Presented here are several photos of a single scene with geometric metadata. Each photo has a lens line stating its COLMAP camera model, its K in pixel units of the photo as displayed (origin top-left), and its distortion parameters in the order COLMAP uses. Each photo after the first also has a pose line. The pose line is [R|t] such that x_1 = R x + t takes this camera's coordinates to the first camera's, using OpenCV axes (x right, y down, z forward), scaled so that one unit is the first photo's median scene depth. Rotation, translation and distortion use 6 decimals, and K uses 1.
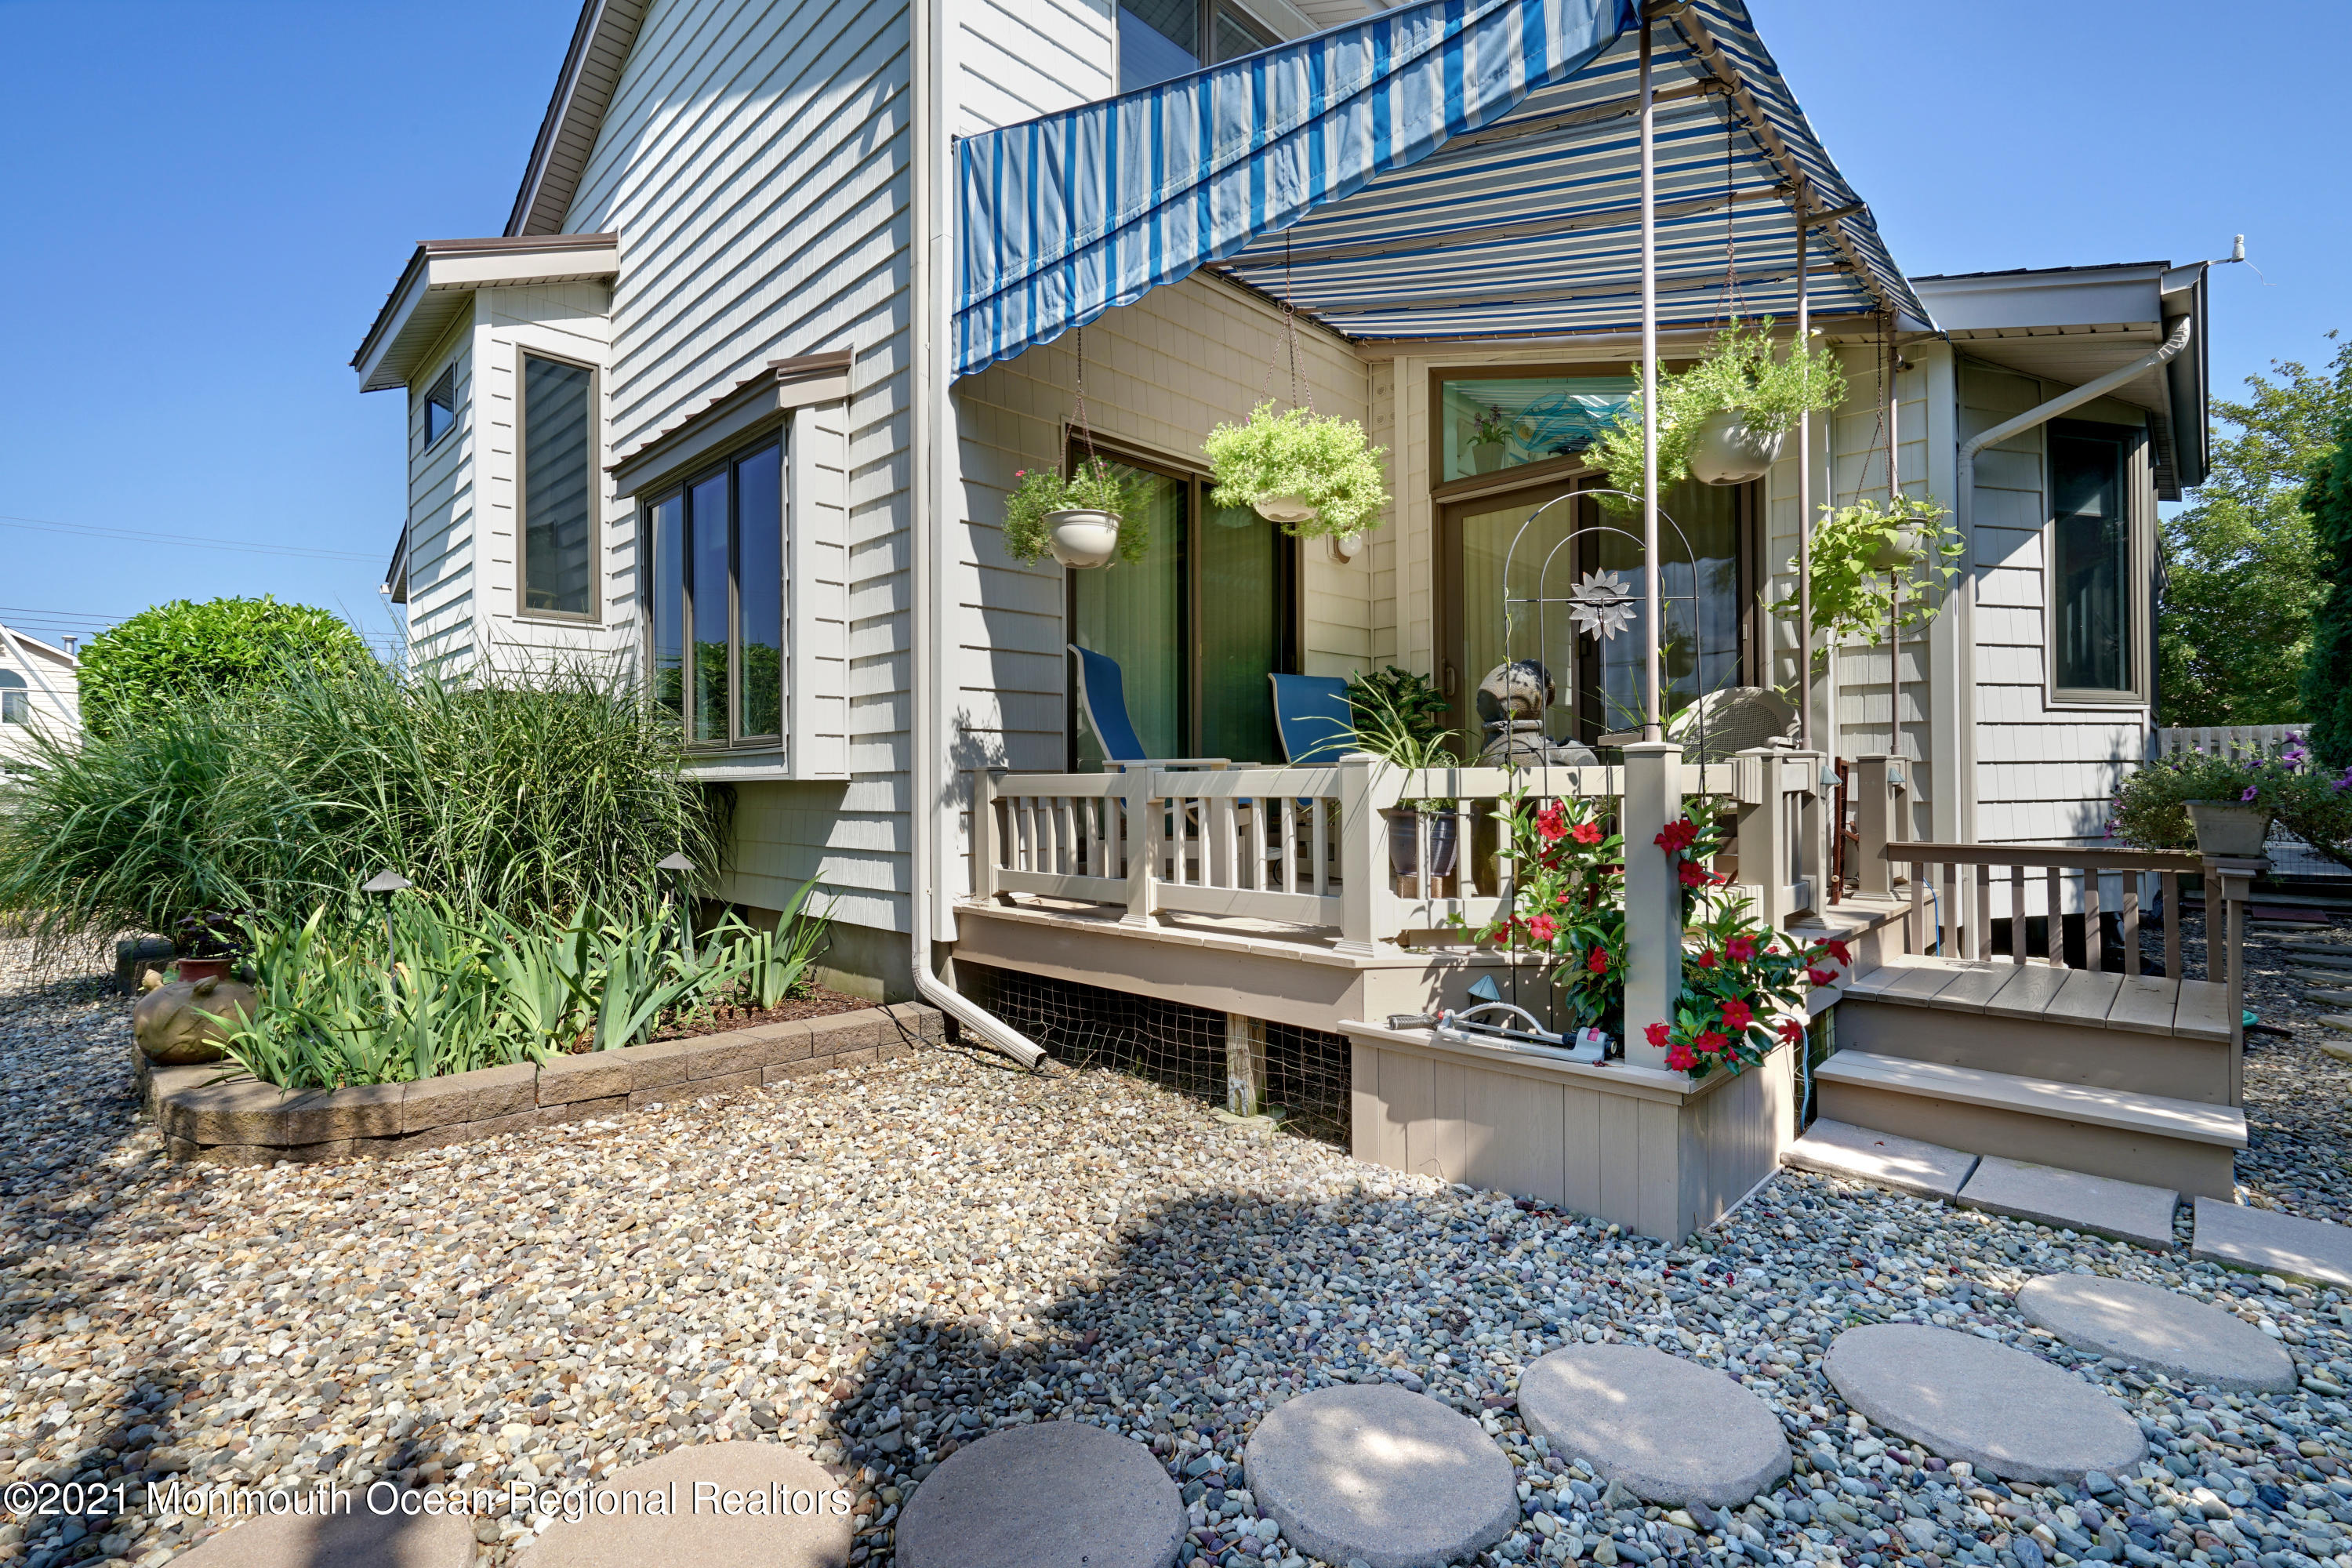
lens RADIAL K [[1052.9, 0, 1181.4], [0, 1052.9, 776.1], [0, 0, 1]] dist [-0.004022, 0.000913]
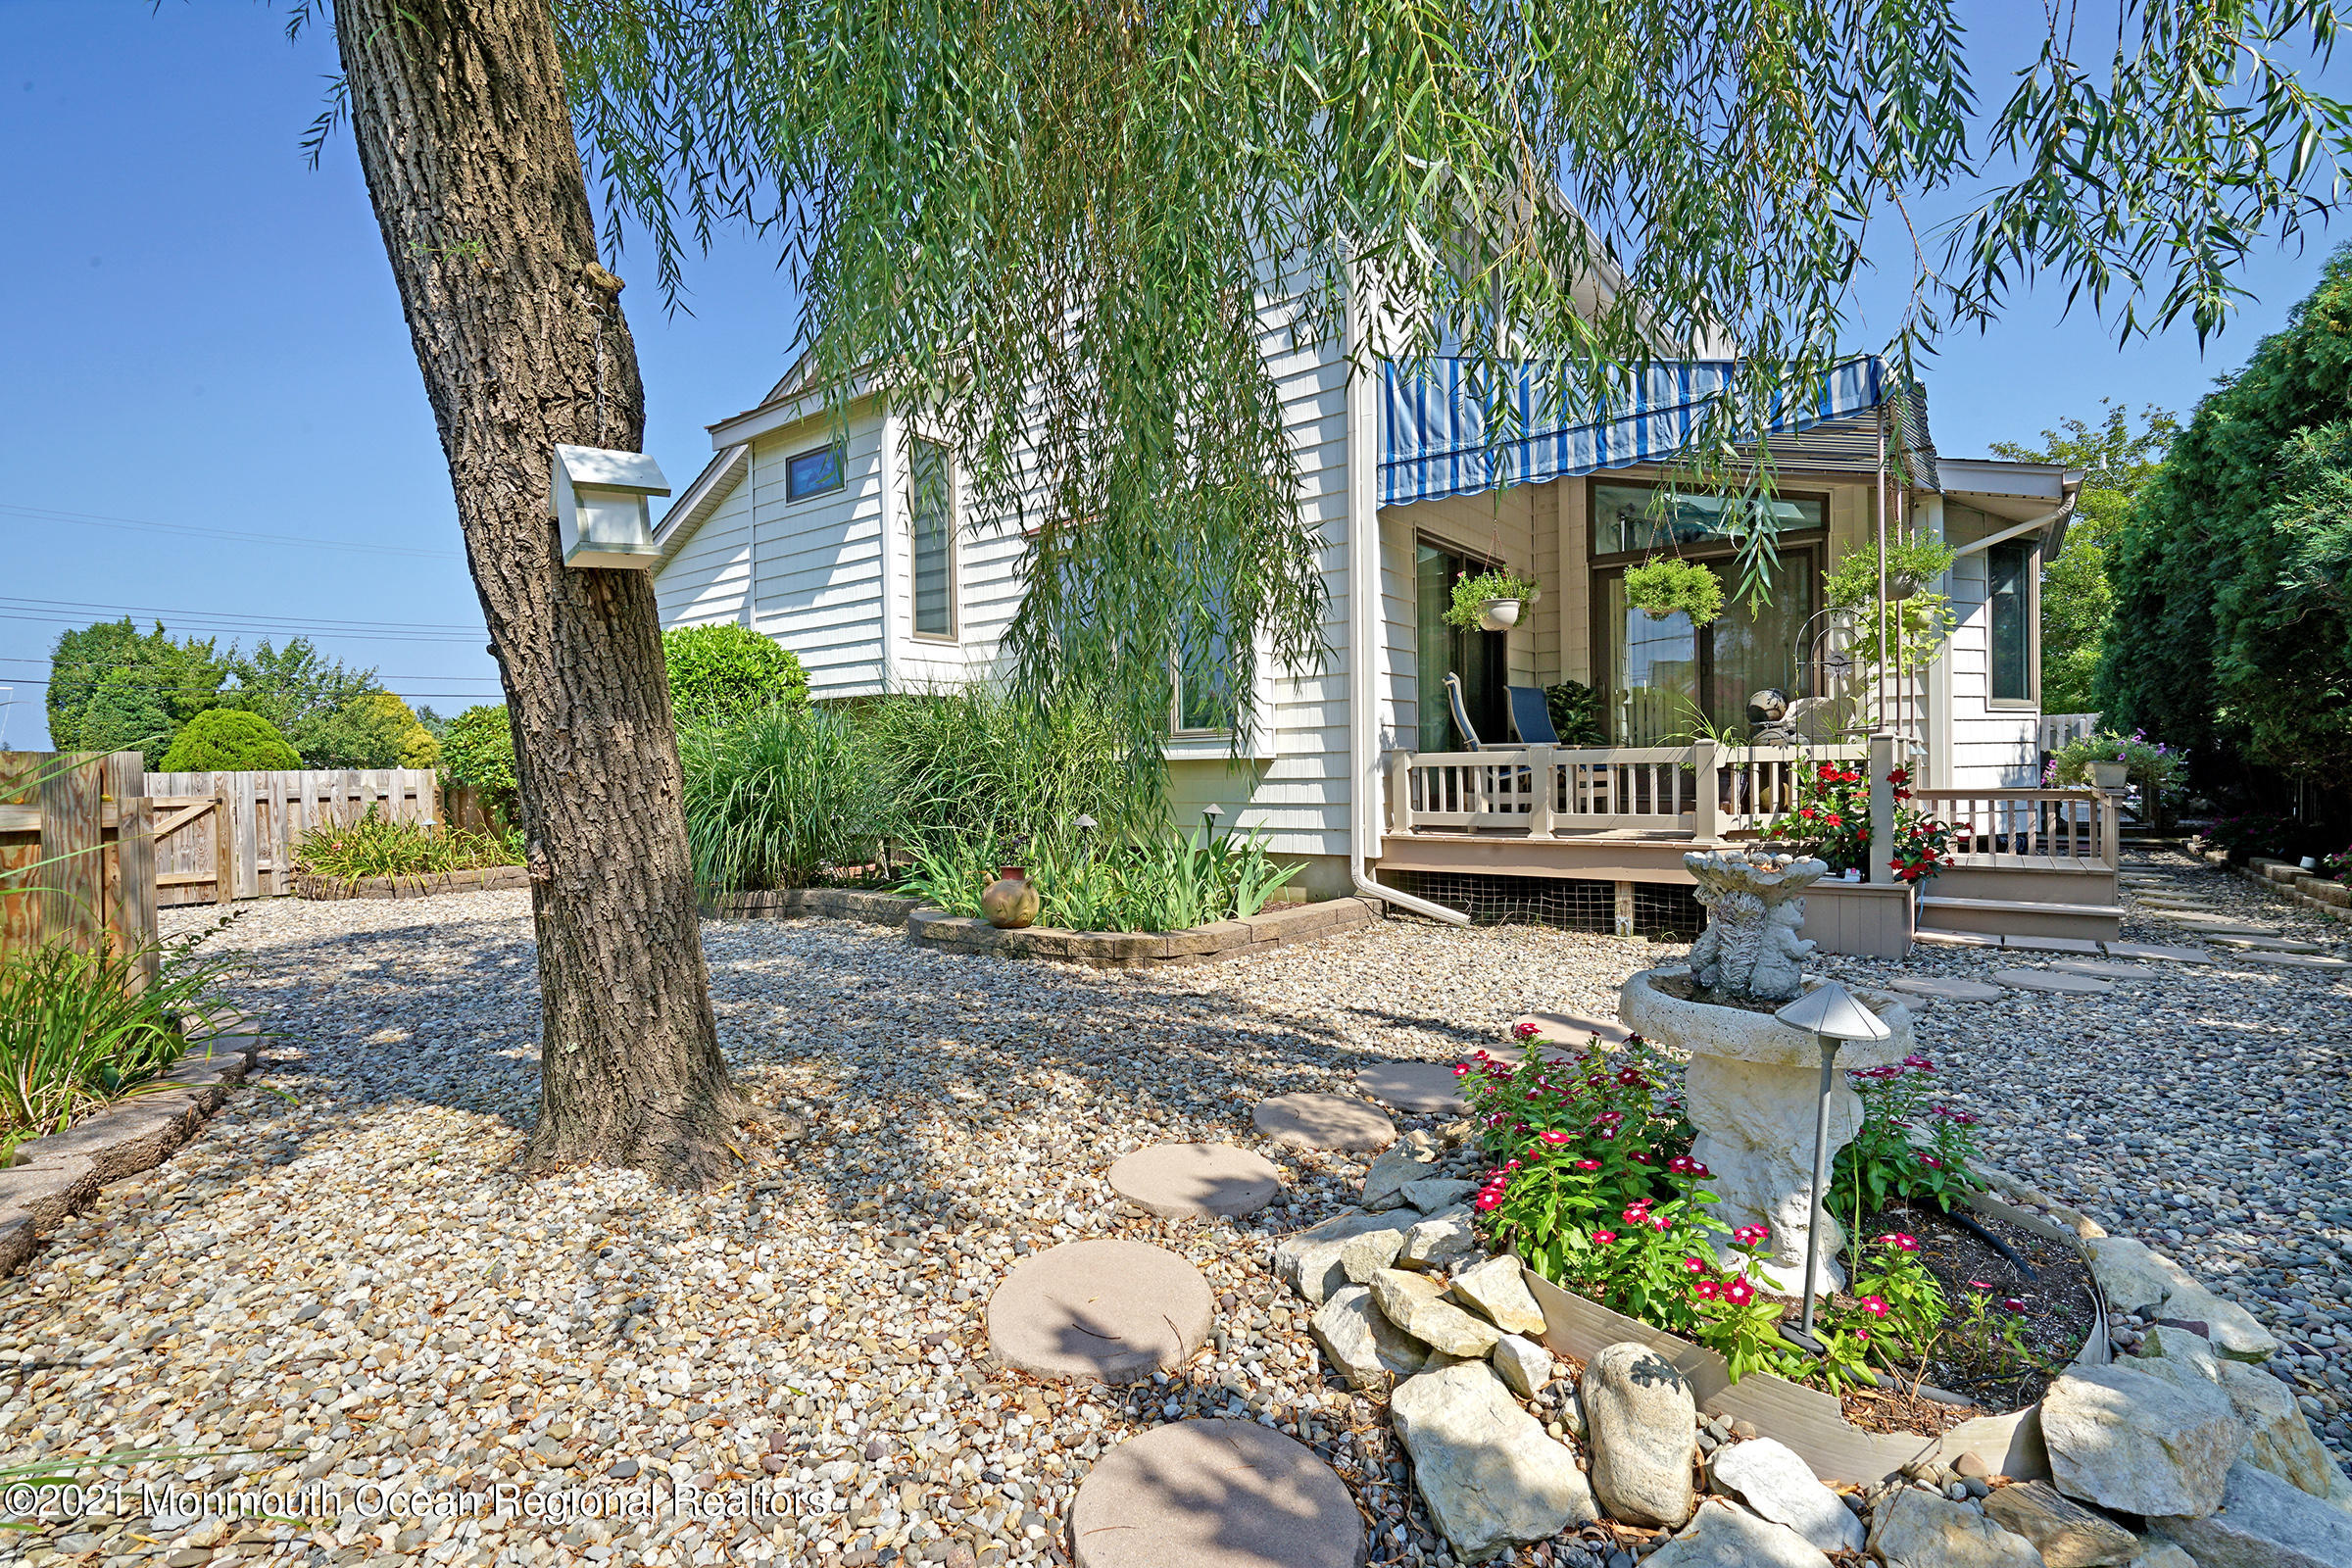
lens RADIAL K [[1052.9, 0, 1181.4], [0, 1052.9, 776.1], [0, 0, 1]] dist [-0.004022, 0.000913]
pose [[0.992861, -0.007912, 0.119015, -0.743474], [0.006386, 0.999893, 0.013191, 0.010645], [-0.119106, -0.012337, 0.992805, -0.582348]]
